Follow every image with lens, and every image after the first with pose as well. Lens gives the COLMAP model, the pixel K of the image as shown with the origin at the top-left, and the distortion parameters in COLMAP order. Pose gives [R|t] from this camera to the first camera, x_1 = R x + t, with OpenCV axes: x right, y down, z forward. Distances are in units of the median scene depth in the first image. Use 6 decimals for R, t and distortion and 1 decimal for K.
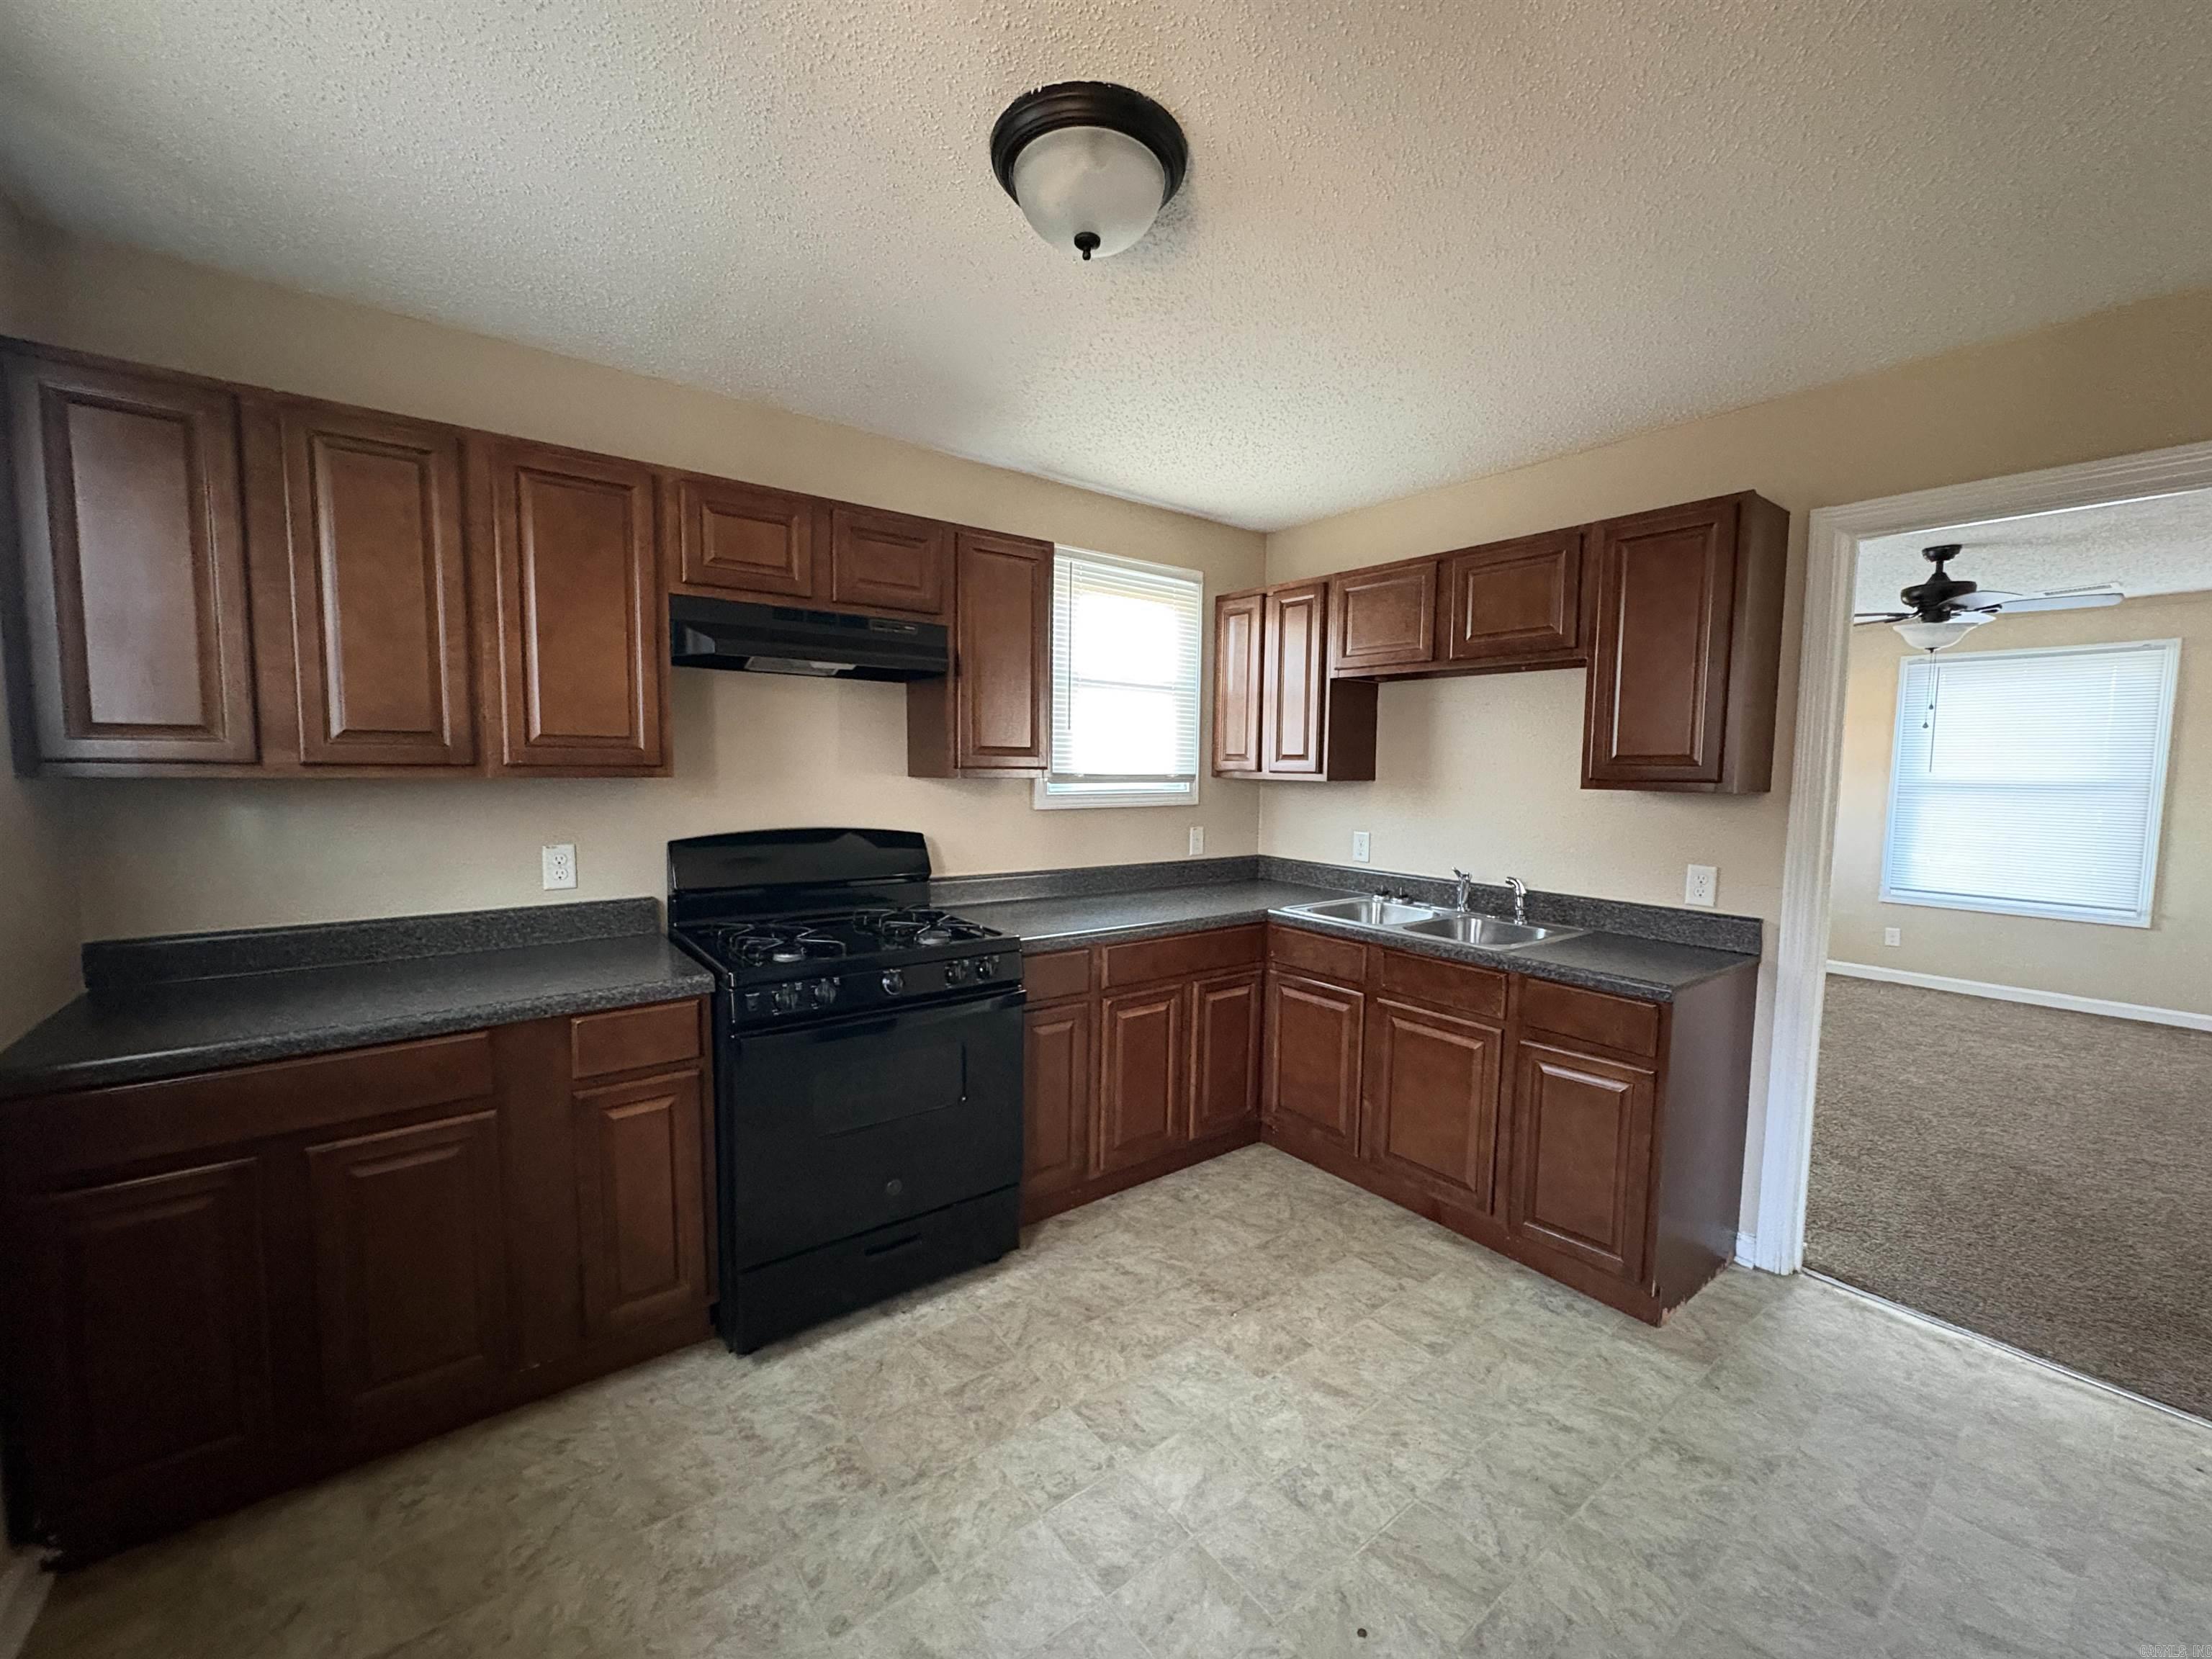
lens RADIAL K [[878.3, 0, 1103.4], [0, 878.3, 832.0], [0, 0, 1]] dist [-0.000452, 0.000418]
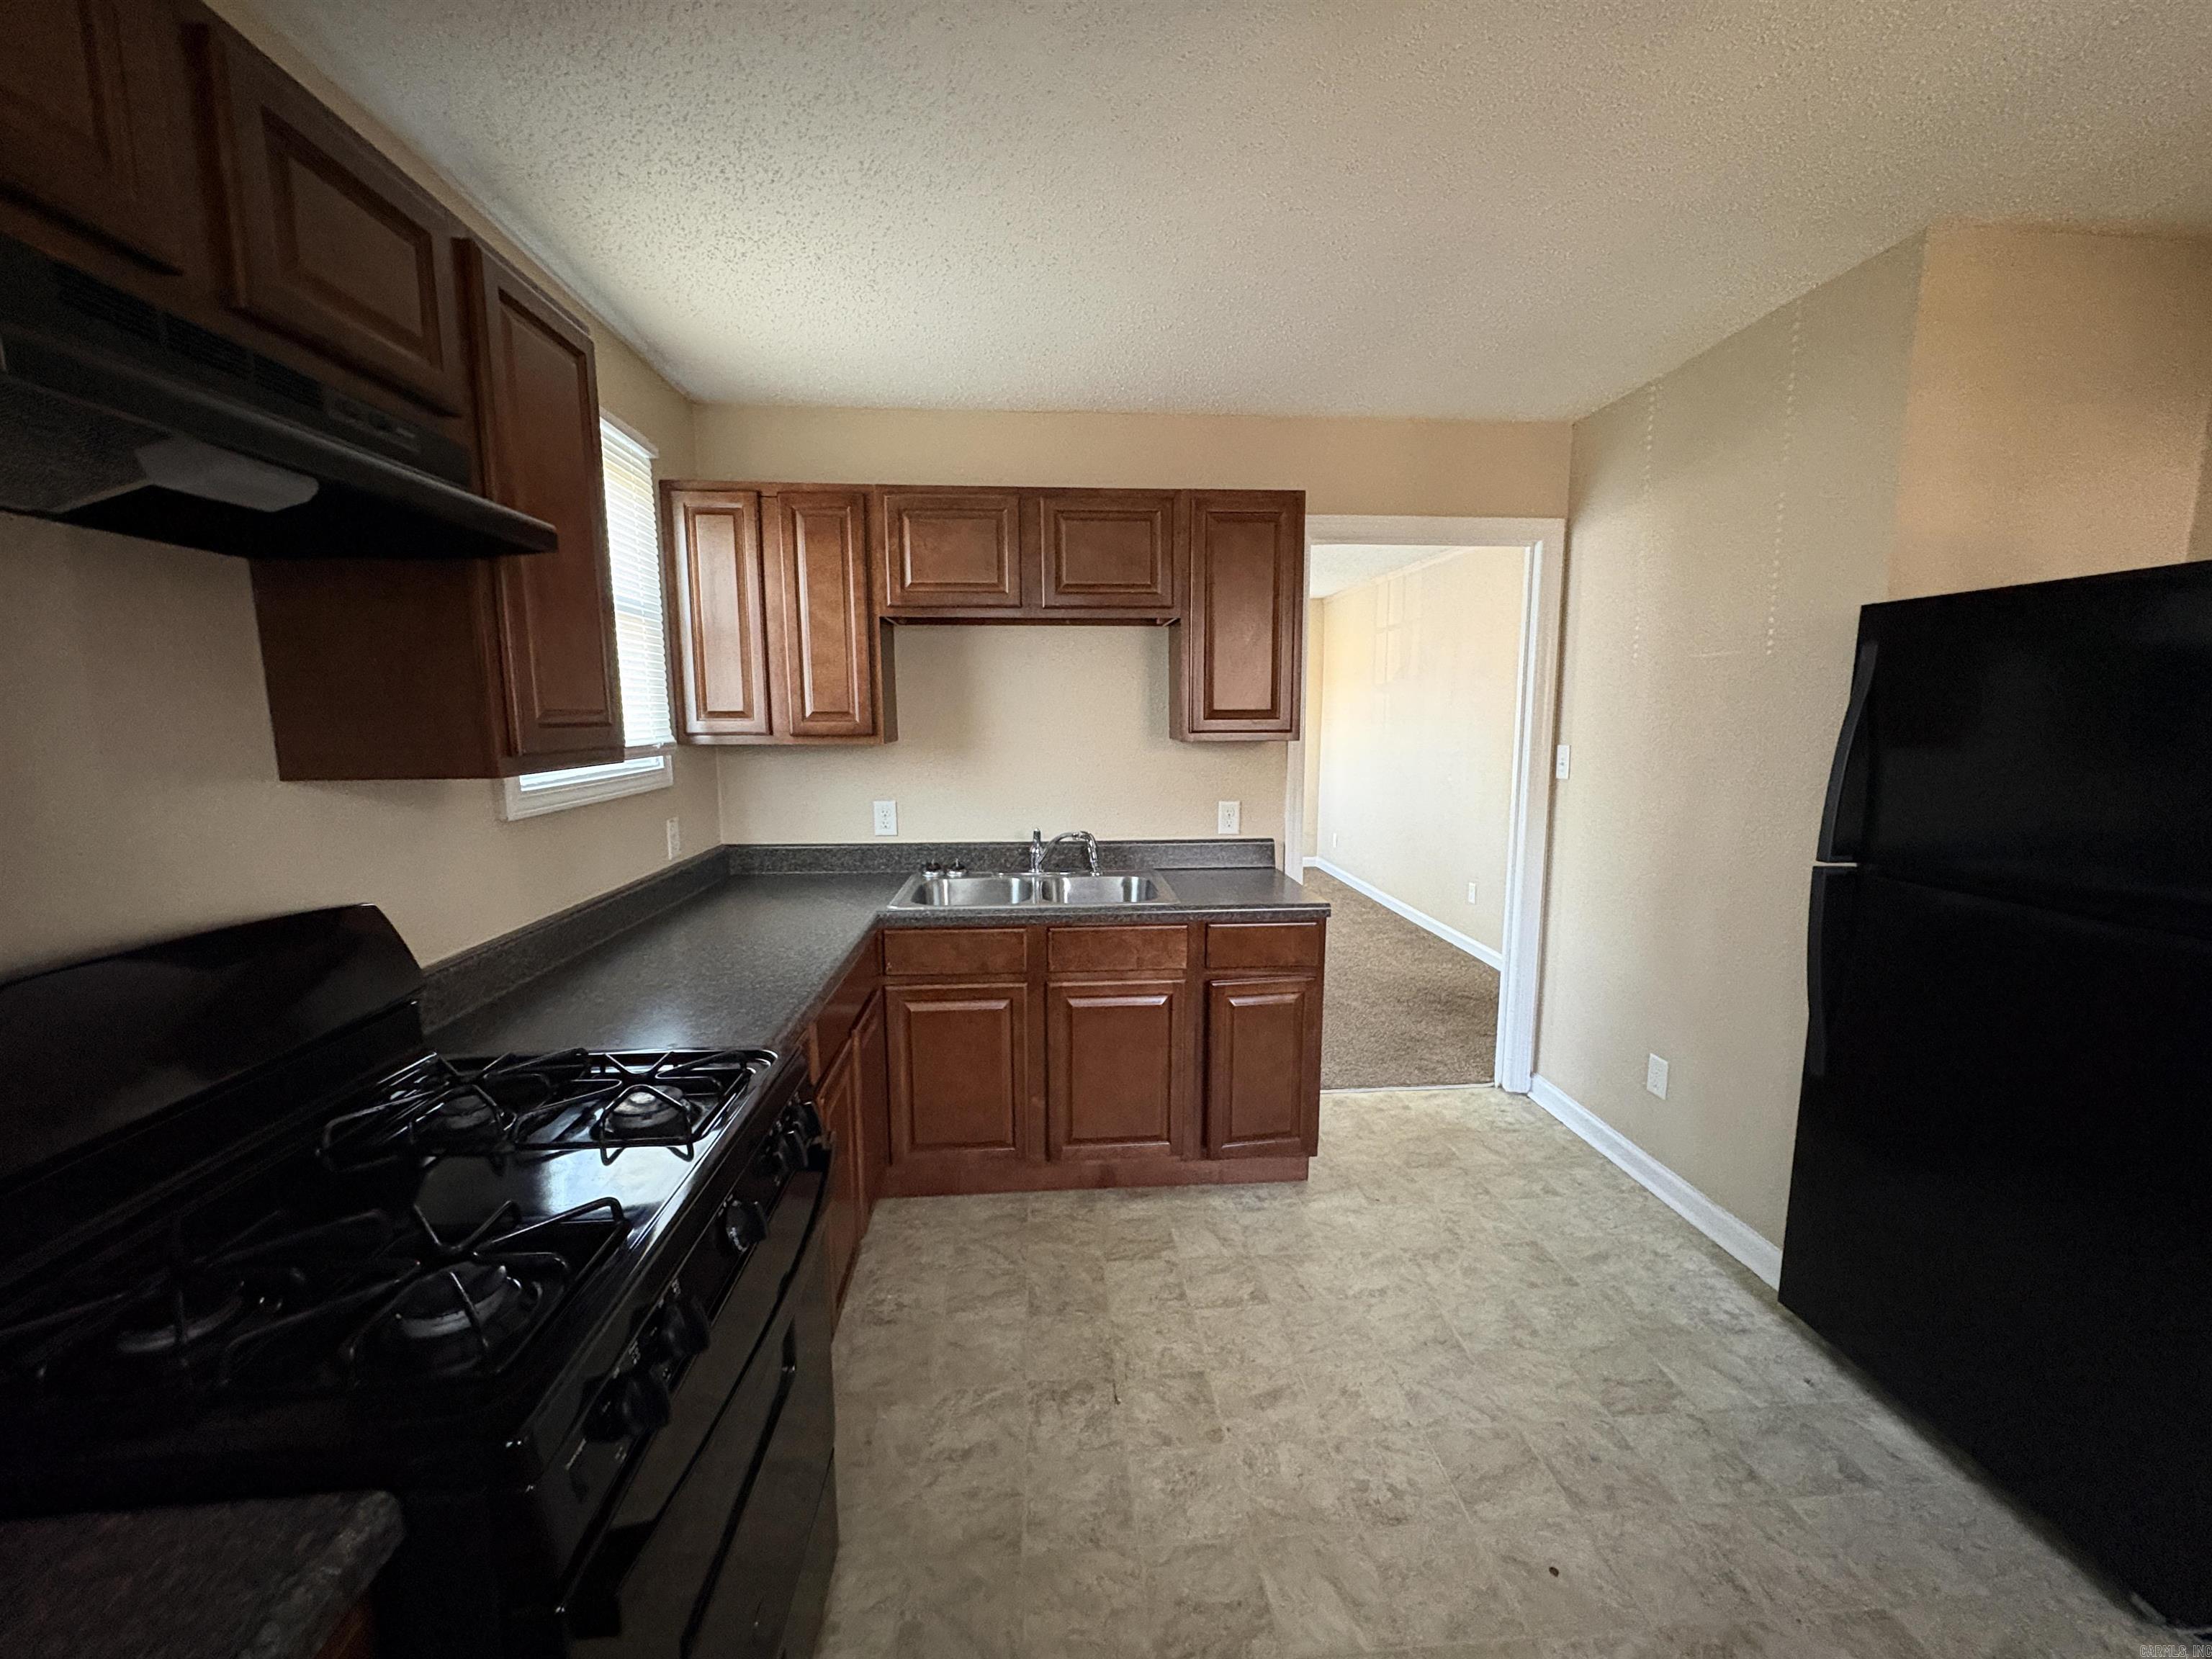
lens RADIAL K [[878.3, 0, 1099.5], [0, 878.3, 831.1], [0, 0, 1]] dist [-0.000452, 0.000418]
pose [[0.542134, -0.129046, 0.830324, -0.465526], [0.078589, 0.991593, 0.102797, -0.065474], [-0.836609, 0.009525, 0.547718, 0.545580]]
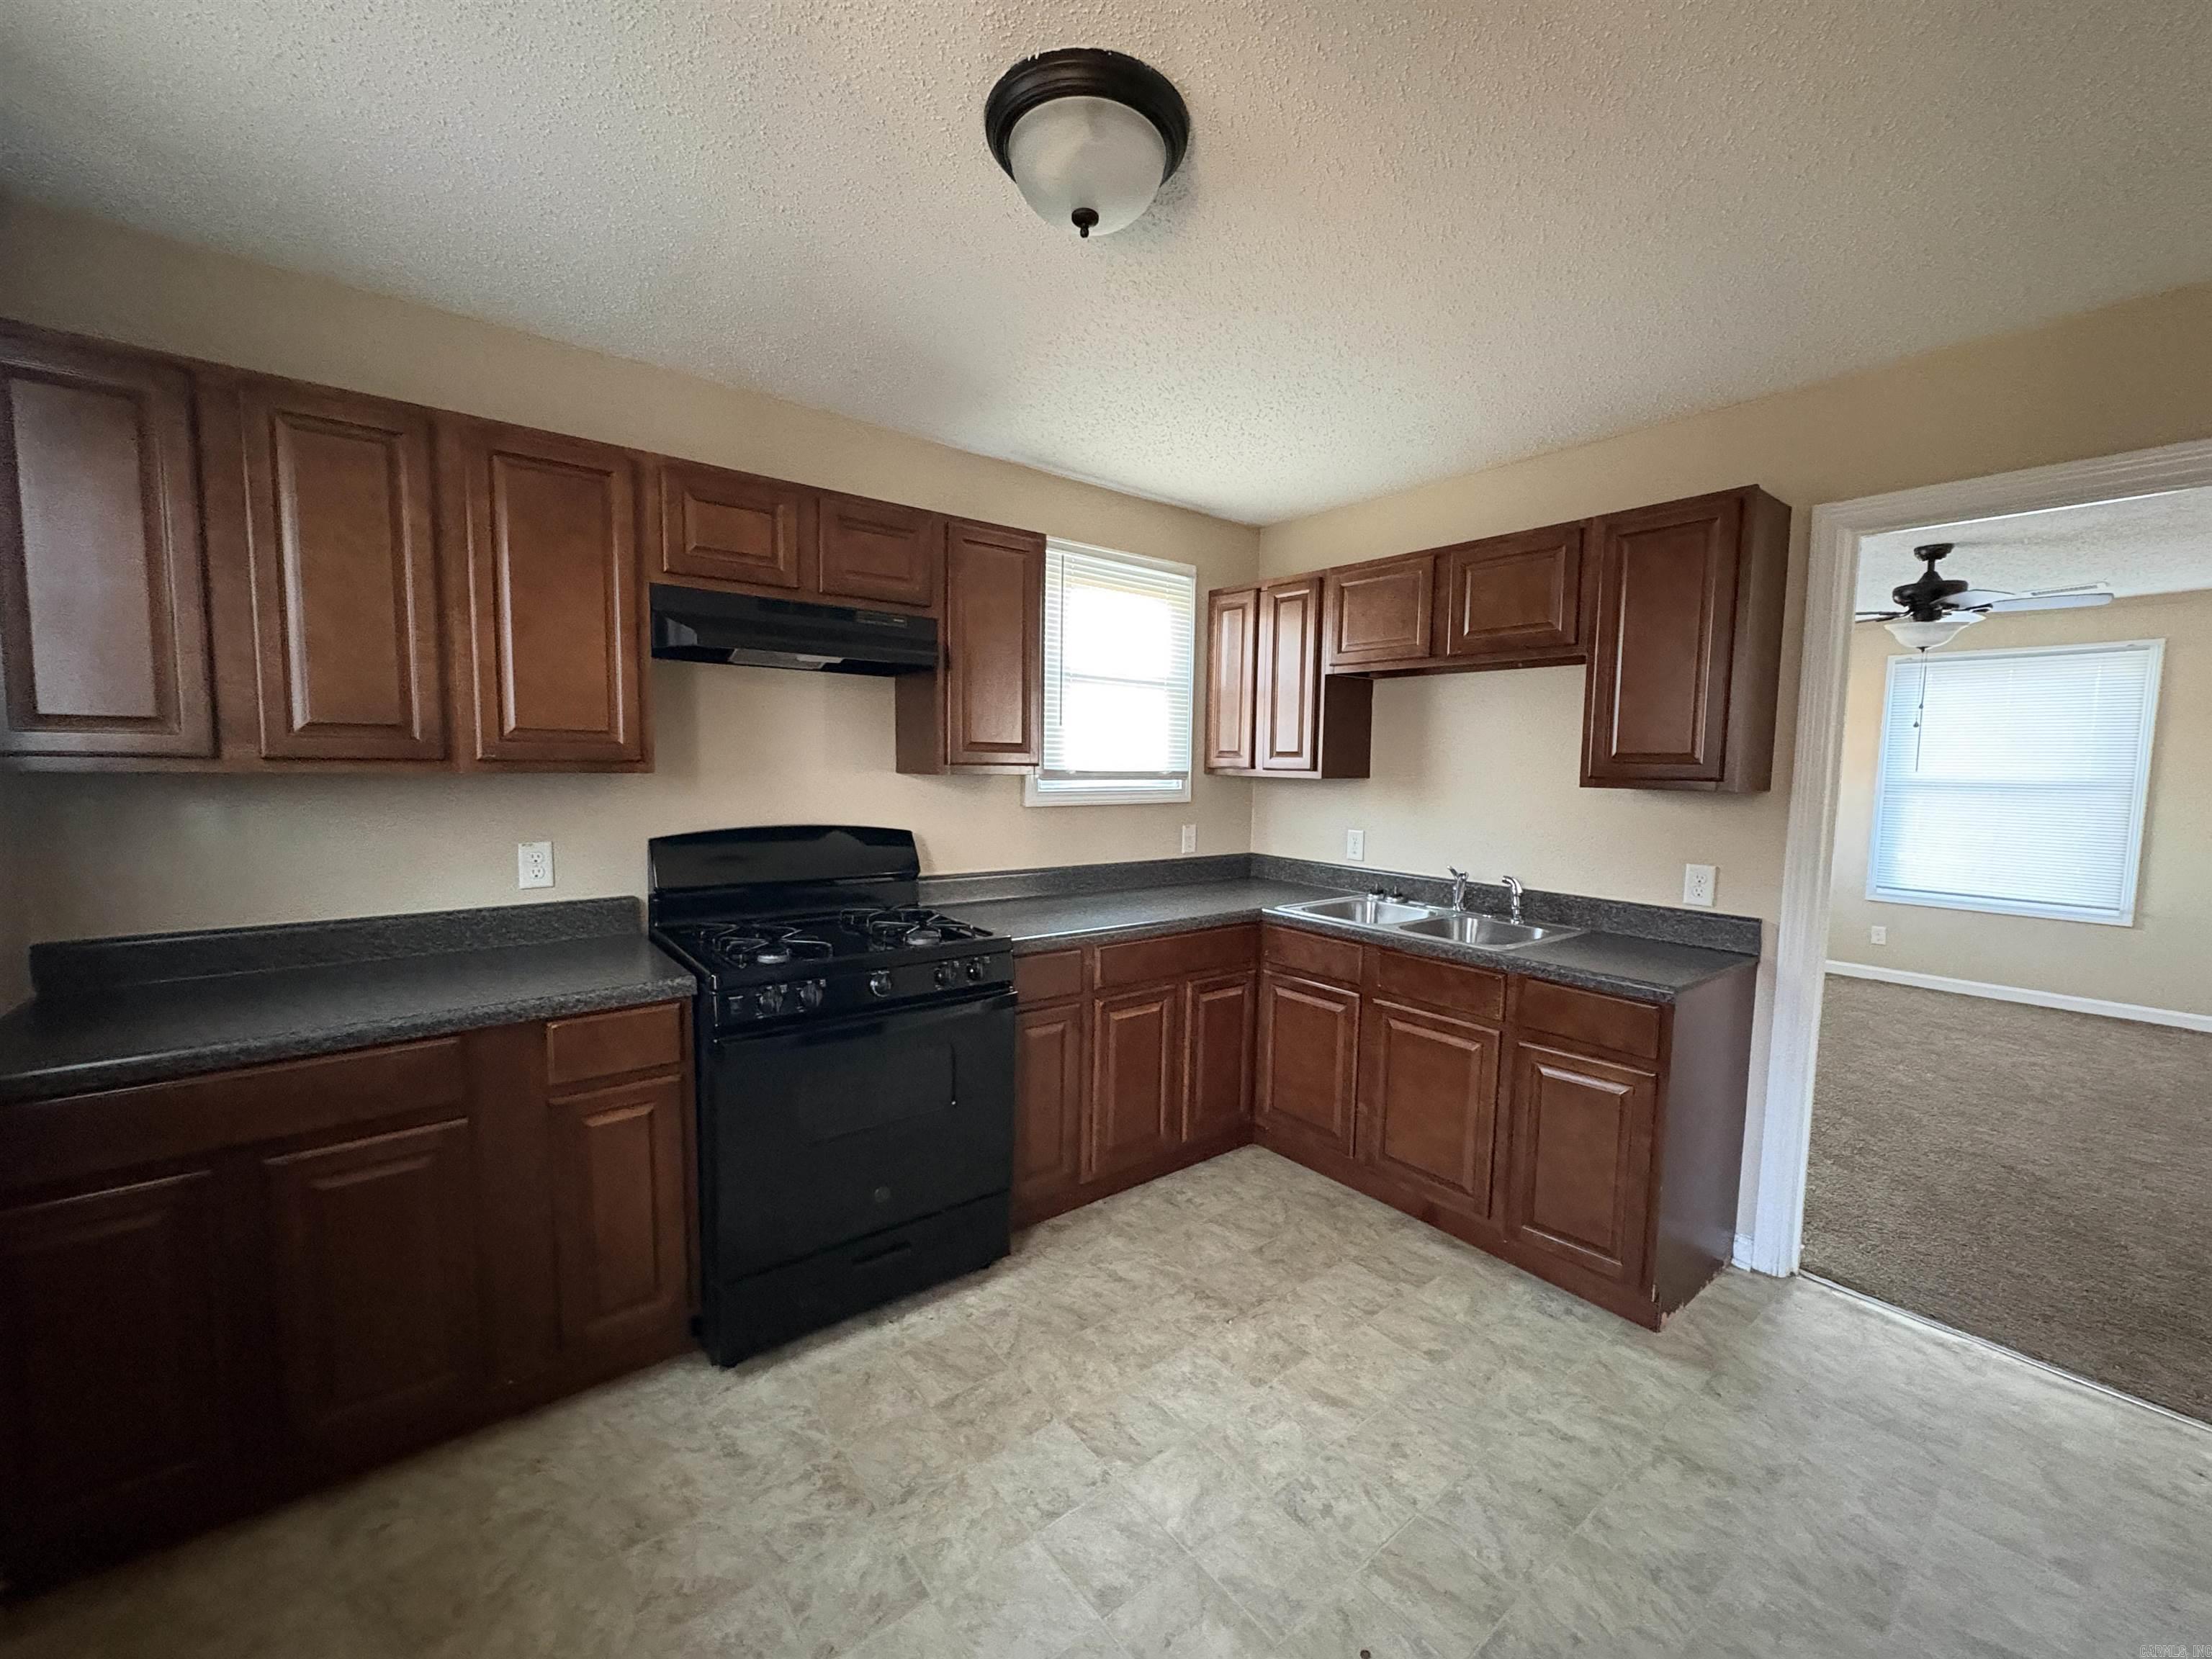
lens RADIAL K [[878.3, 0, 1103.9], [0, 878.3, 831.9], [0, 0, 1]] dist [-0.000452, 0.000418]
pose [[0.999885, 0.001852, 0.015030, -0.007193], [-0.001912, 0.999990, 0.004017, -0.002012], [-0.015022, -0.004046, 0.999879, 0.021997]]
